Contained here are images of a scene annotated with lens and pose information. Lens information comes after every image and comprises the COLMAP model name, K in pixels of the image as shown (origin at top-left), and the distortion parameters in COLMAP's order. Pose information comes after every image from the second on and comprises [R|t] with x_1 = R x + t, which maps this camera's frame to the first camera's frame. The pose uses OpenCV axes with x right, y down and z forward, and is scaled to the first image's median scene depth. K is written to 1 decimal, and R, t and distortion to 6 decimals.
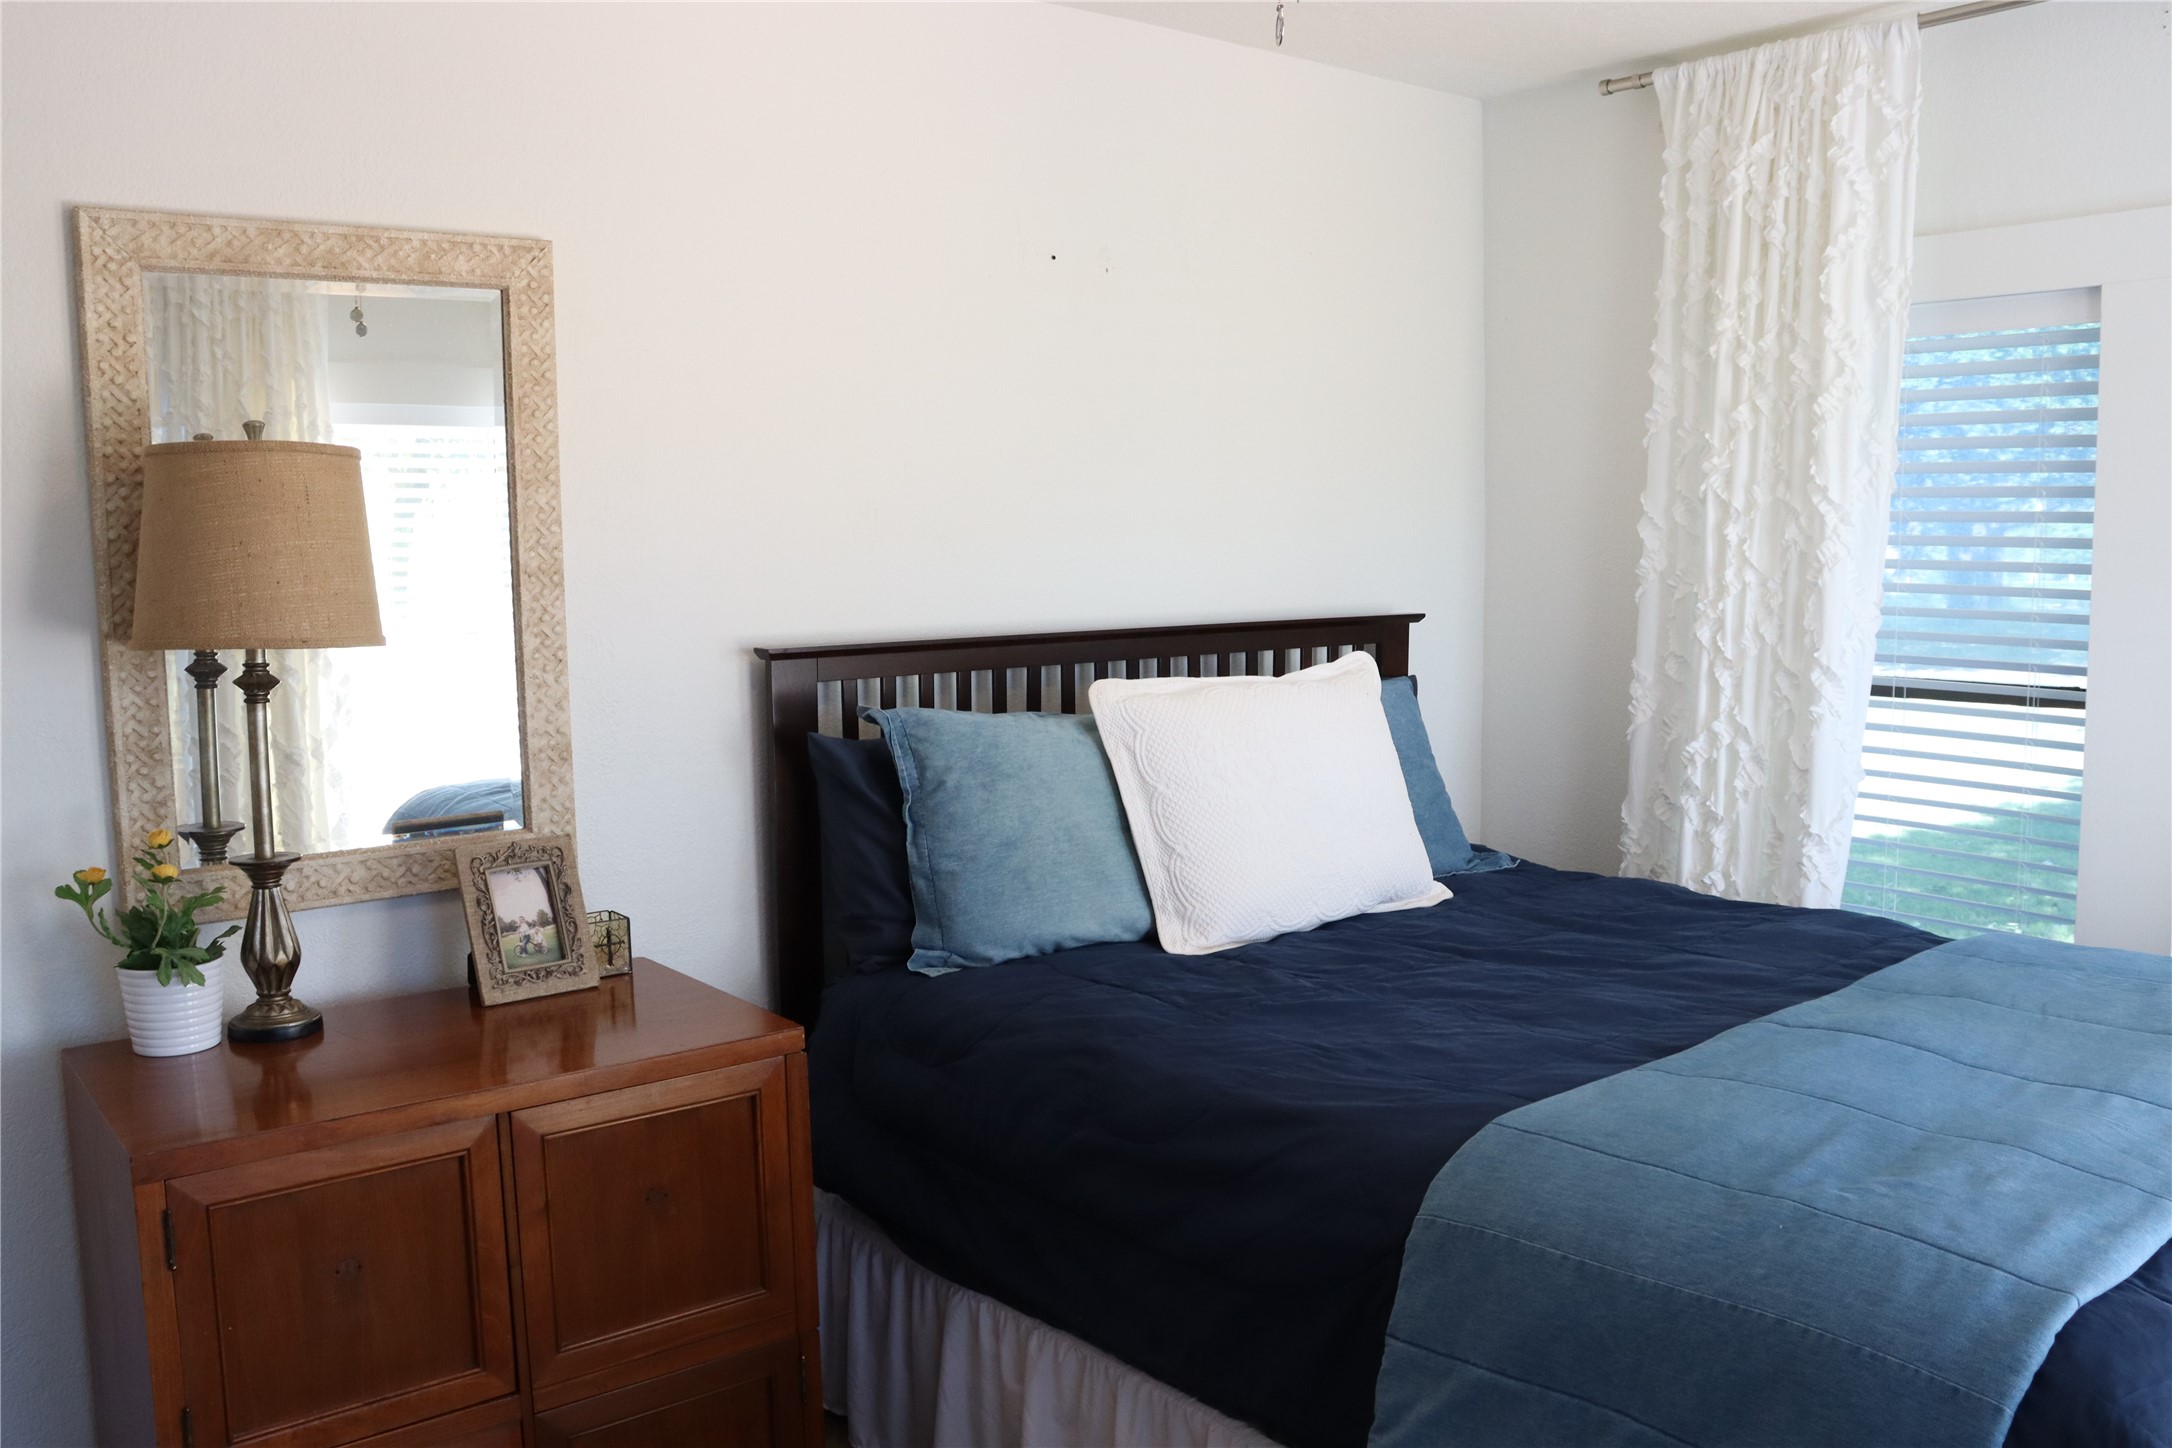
lens RADIAL K [[1806.9, 0, 1087.1], [0, 1806.9, 762.9], [0, 0, 1]] dist [-0.138189, 0.005600]
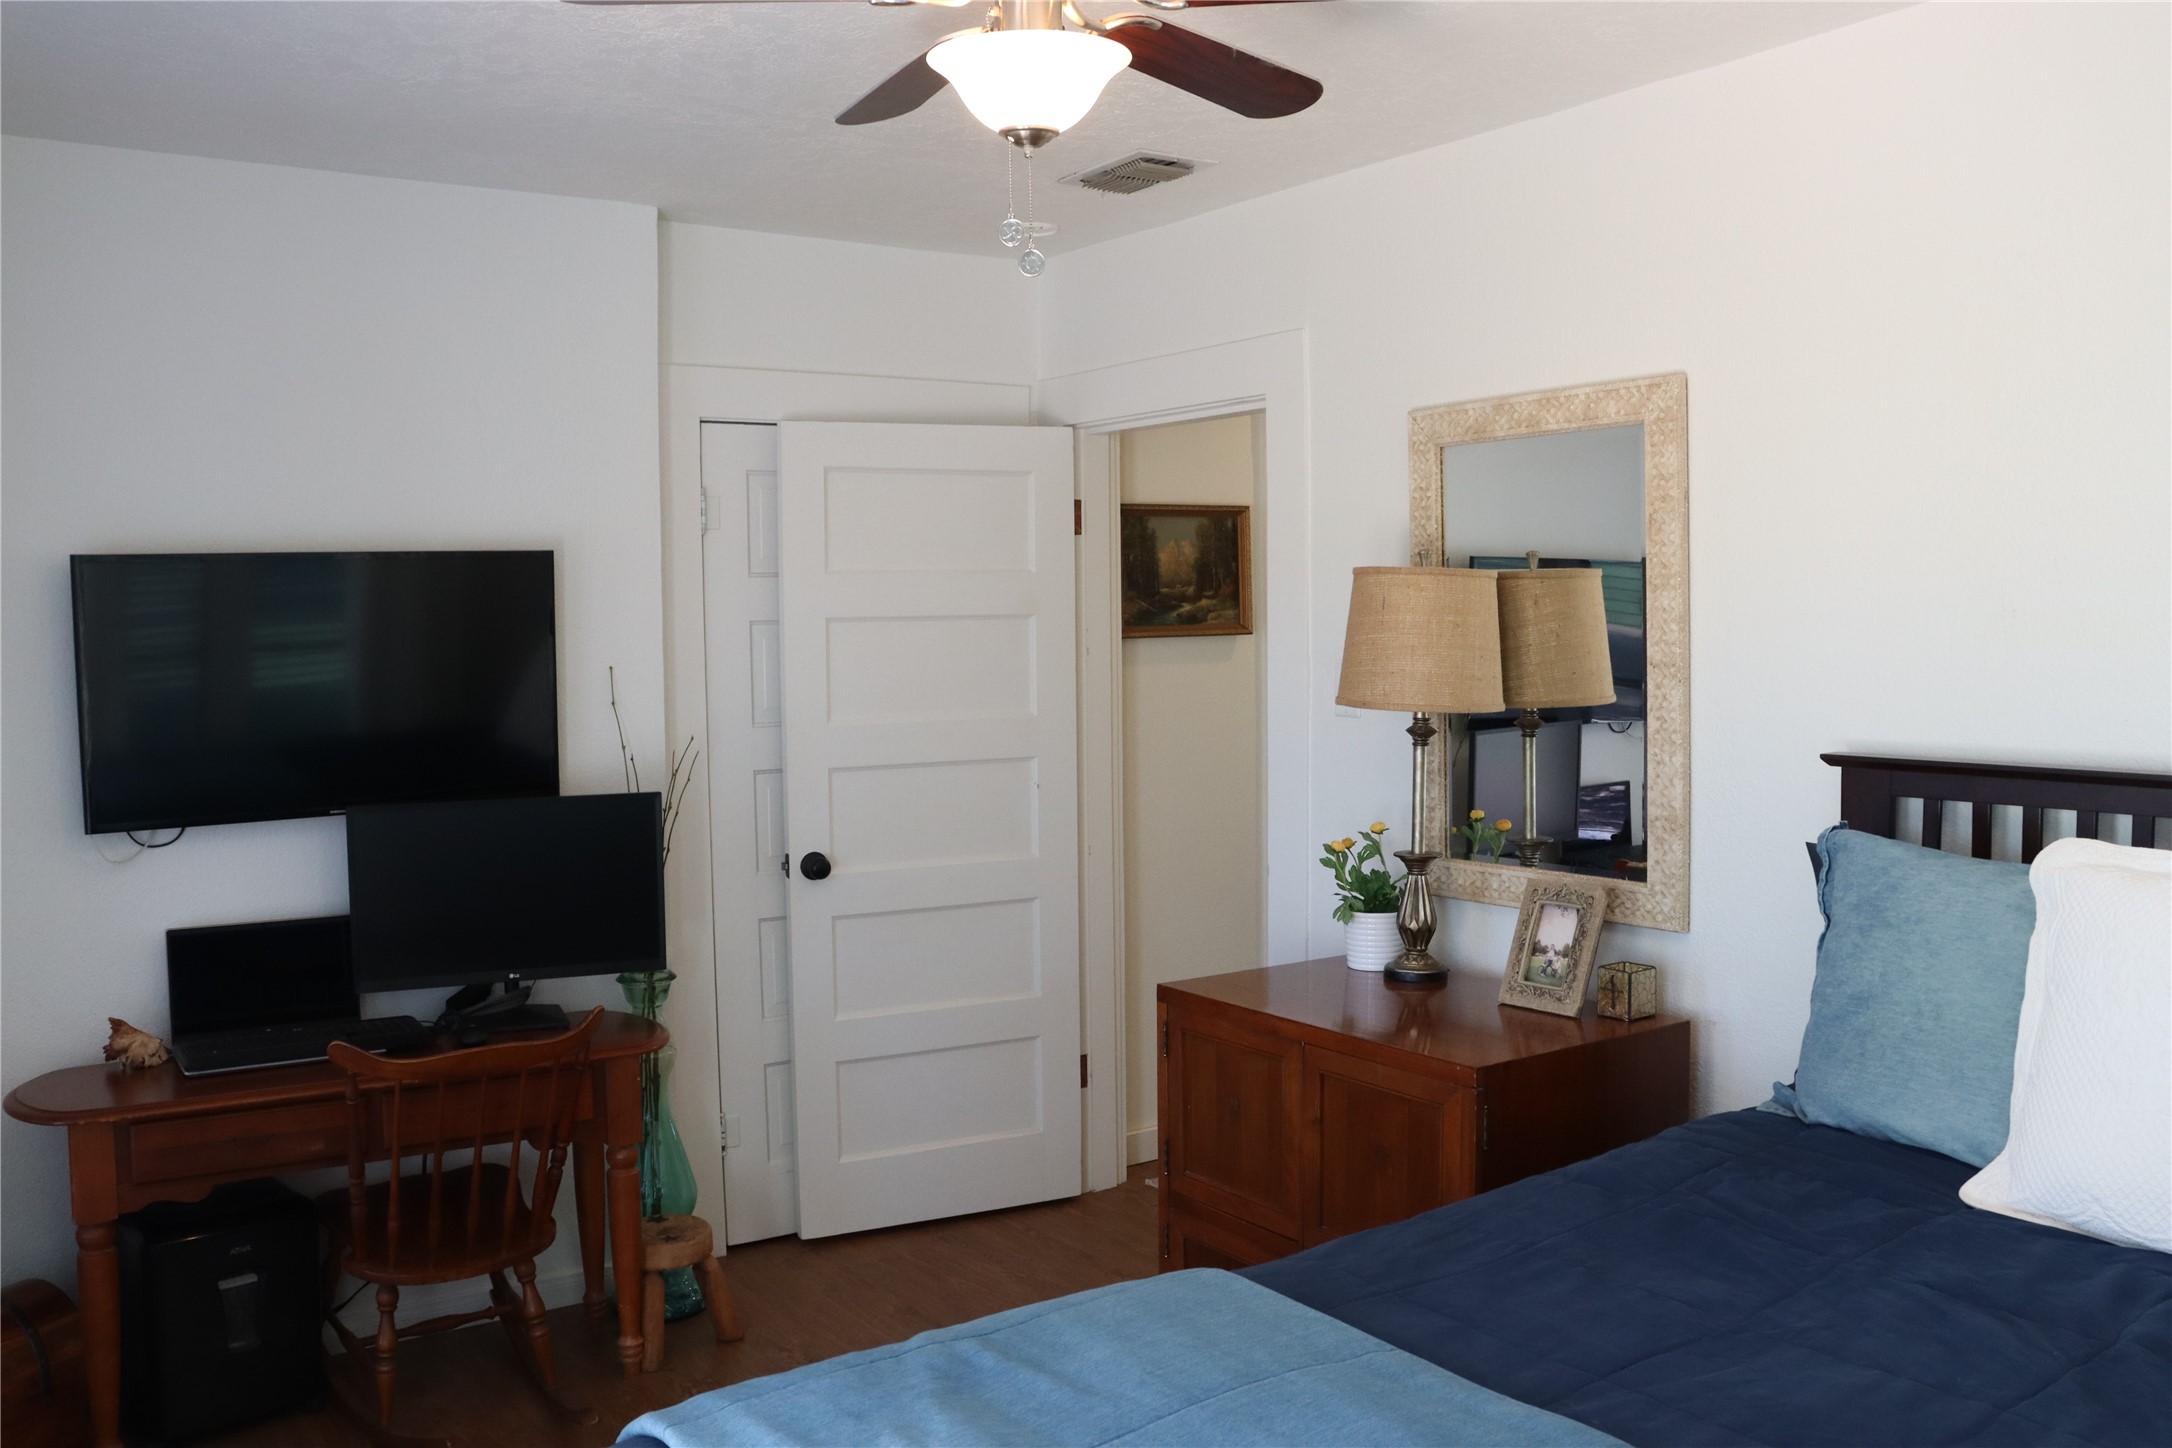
lens RADIAL K [[1815.4, 0, 1086.0], [0, 1815.4, 724.0], [0, 0, 1]] dist [0.001729, 0.001313]
pose [[-0.089176, 0.061946, -0.994088, 0.926705], [-0.118615, 0.990301, 0.072350, -0.113699], [0.988928, 0.124365, -0.080964, 0.759634]]
